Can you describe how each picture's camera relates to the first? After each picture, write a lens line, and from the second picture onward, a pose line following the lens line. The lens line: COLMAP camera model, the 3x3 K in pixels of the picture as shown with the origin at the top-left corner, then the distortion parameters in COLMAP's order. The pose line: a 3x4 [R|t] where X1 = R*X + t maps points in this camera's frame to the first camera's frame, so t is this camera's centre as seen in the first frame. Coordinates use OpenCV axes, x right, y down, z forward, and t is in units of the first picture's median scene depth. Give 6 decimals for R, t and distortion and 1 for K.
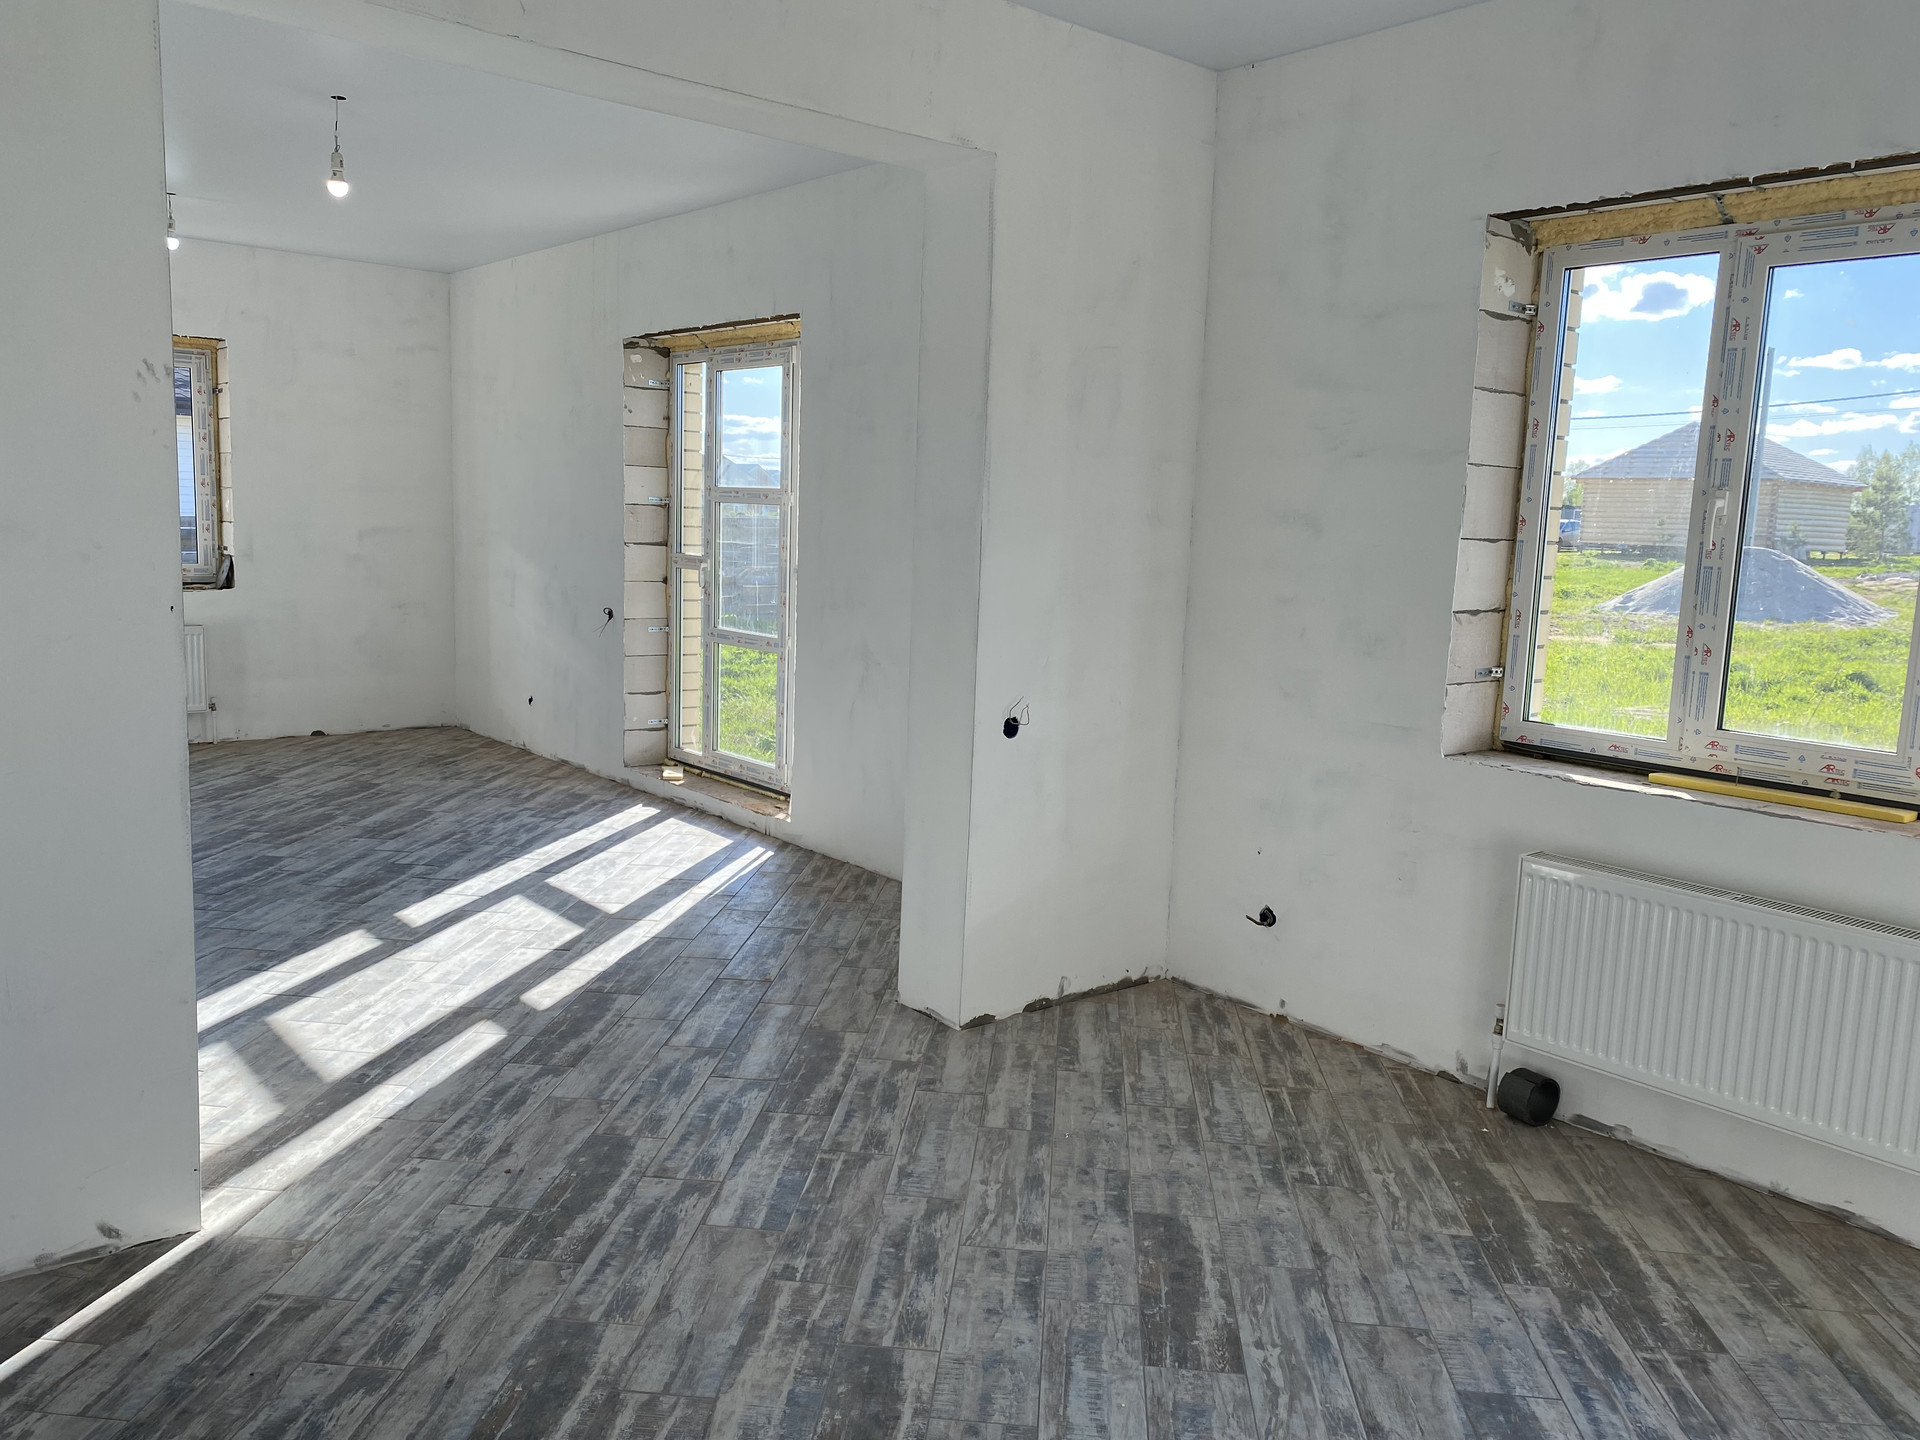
lens RADIAL K [[1461.8, 0, 958.2], [0, 1461.8, 723.7], [0, 0, 1]] dist [0.038831, -0.047859]
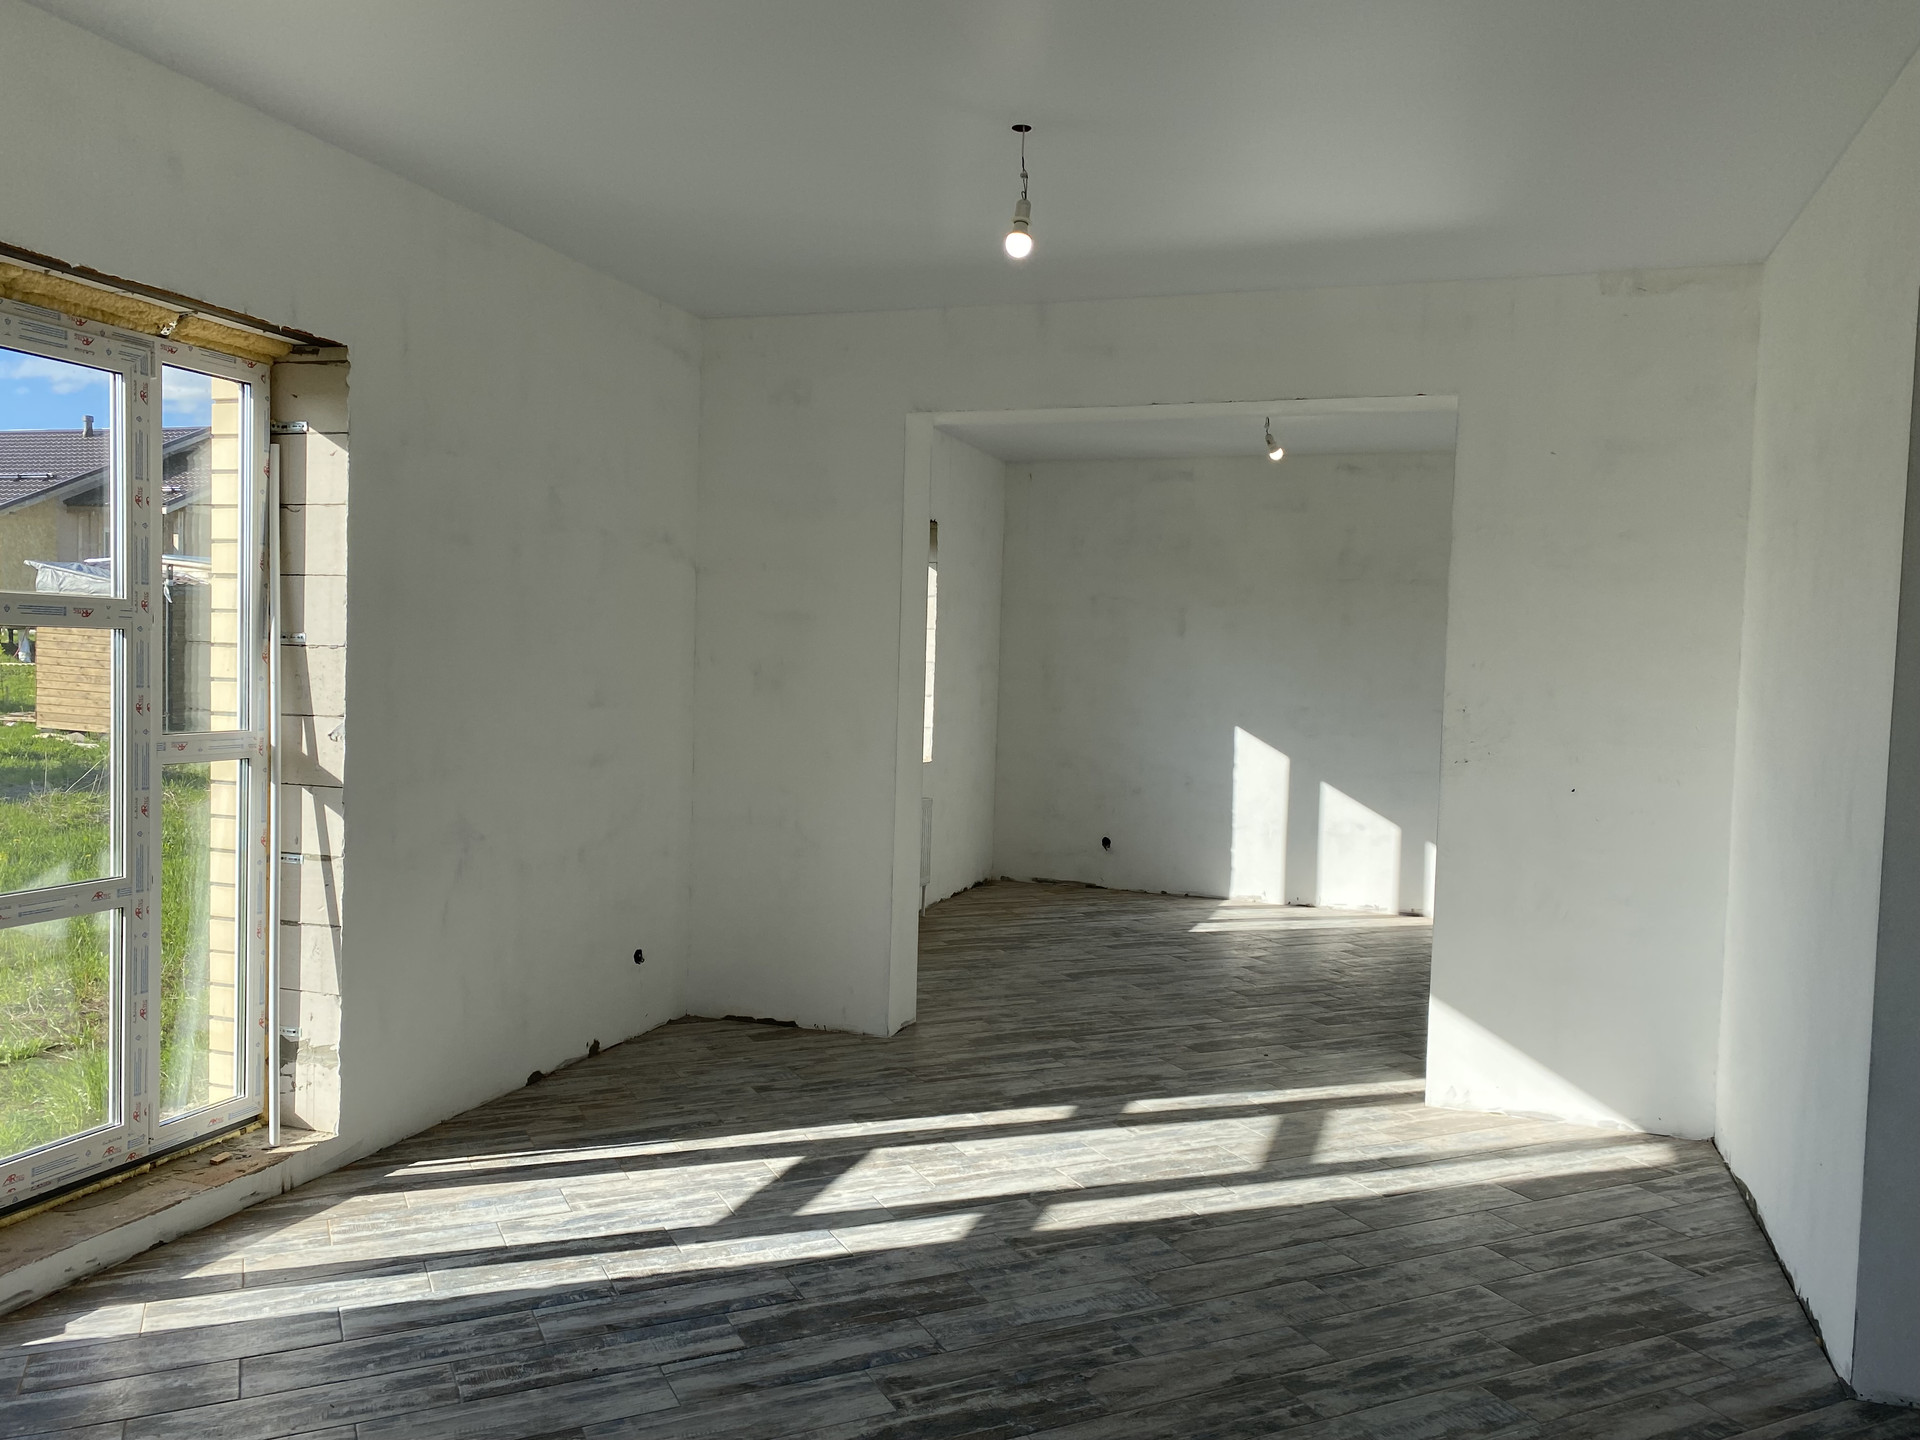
lens RADIAL K [[1461.8, 0, 973.1], [0, 1461.8, 729.1], [0, 0, 1]] dist [0.038831, -0.047859]
pose [[-0.523236, -0.097427, 0.846600, -1.242417], [0.069486, 0.985258, 0.156330, -0.295225], [-0.849350, 0.140625, -0.508753, 1.695989]]
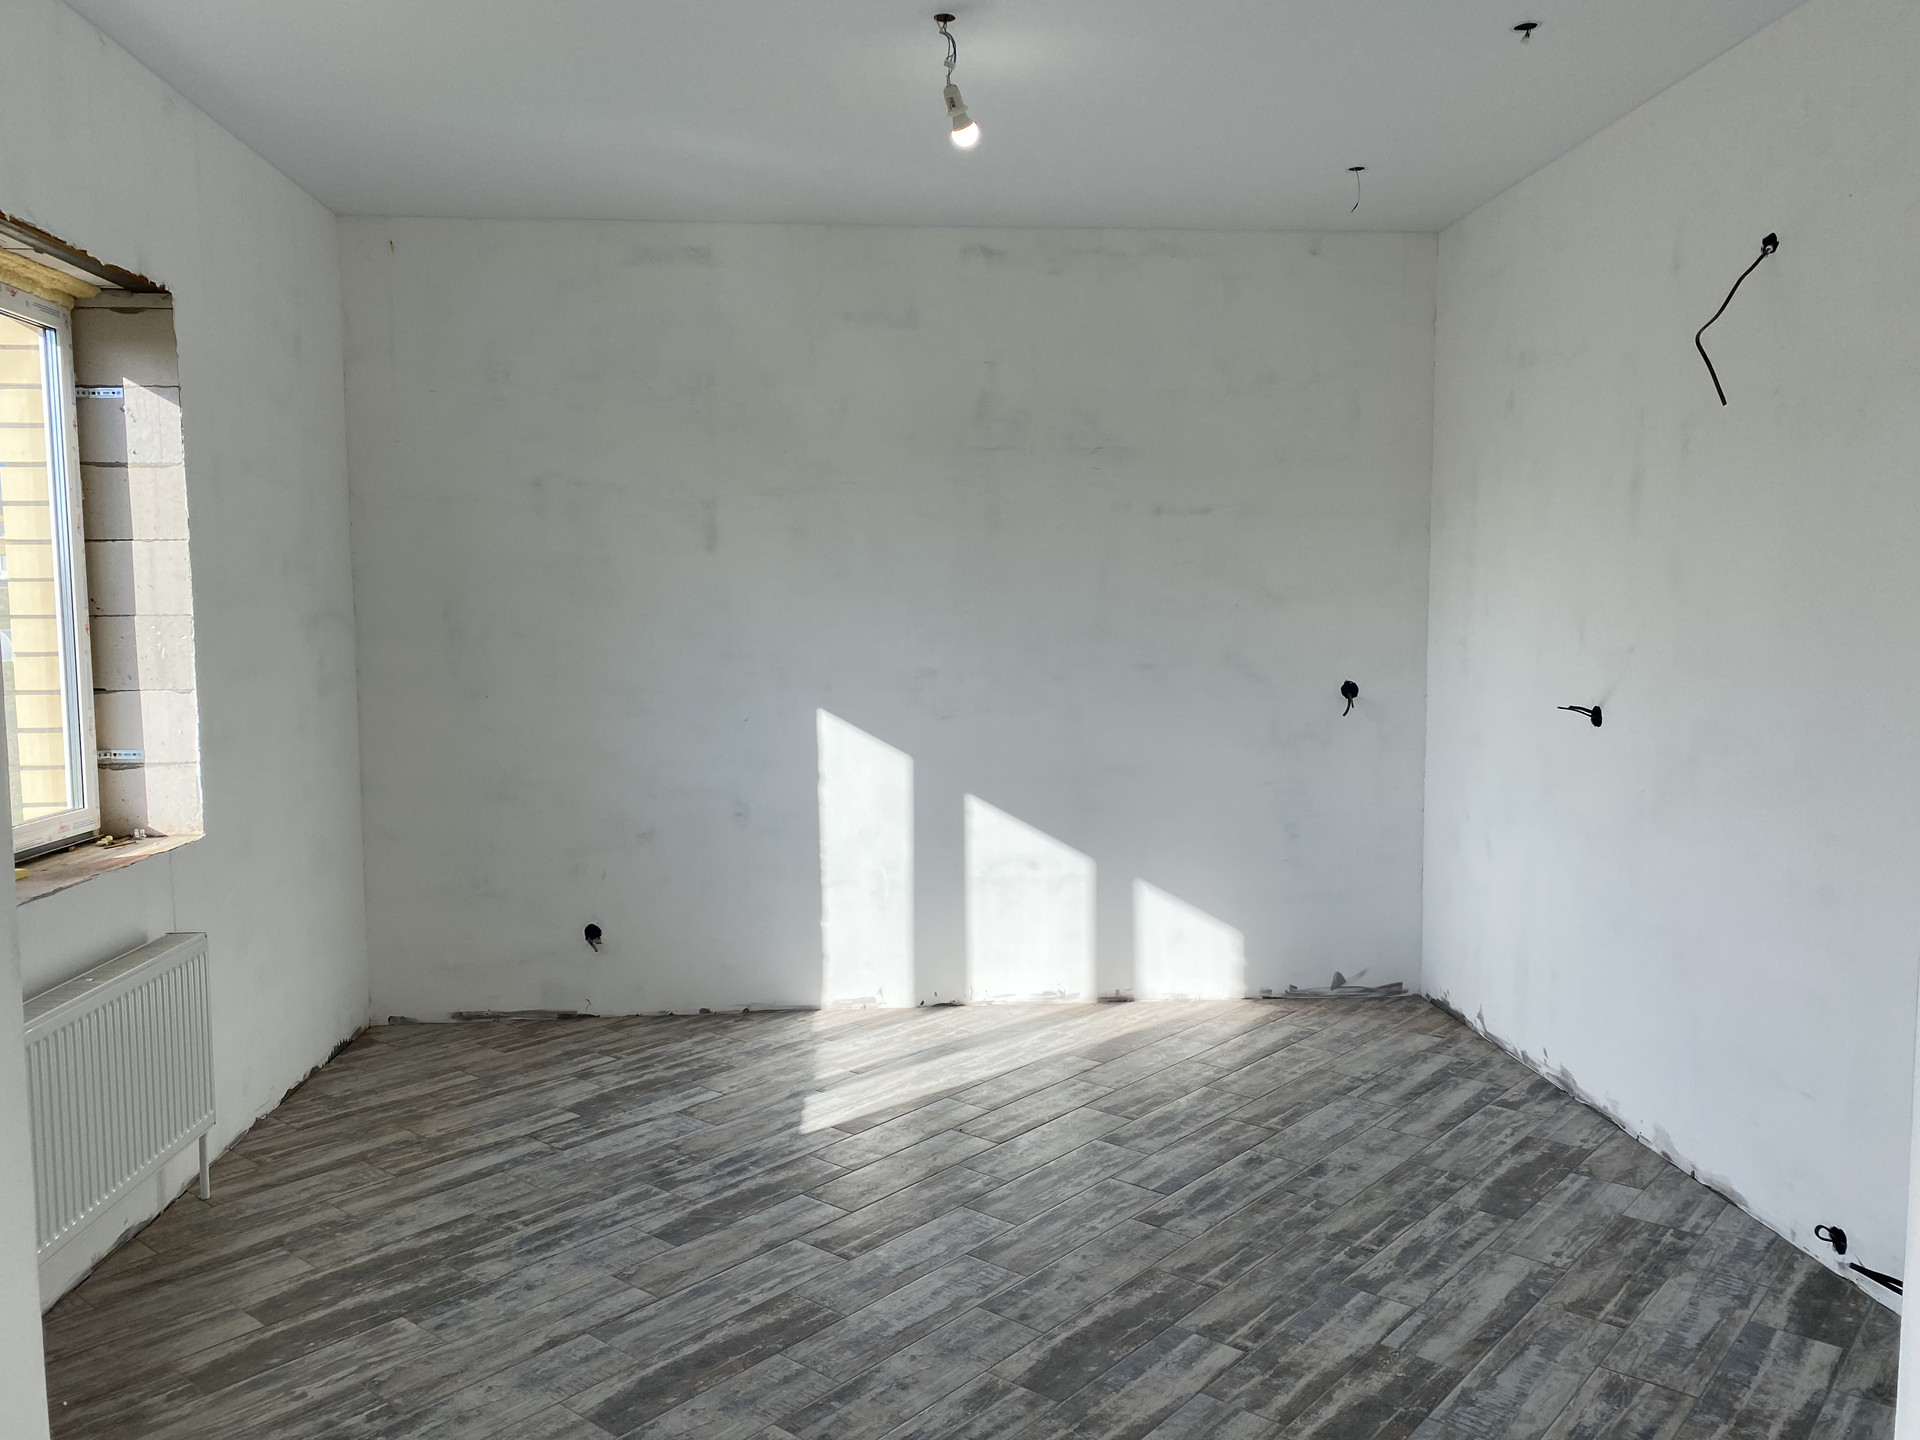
lens RADIAL K [[1461.8, 0, 977.1], [0, 1461.8, 730.0], [0, 0, 1]] dist [0.038831, -0.047859]
pose [[-0.821285, -0.084885, 0.564168, -0.373333], [0.053704, 0.972976, 0.224573, -0.178534], [-0.567985, 0.214736, -0.794532, 1.138390]]
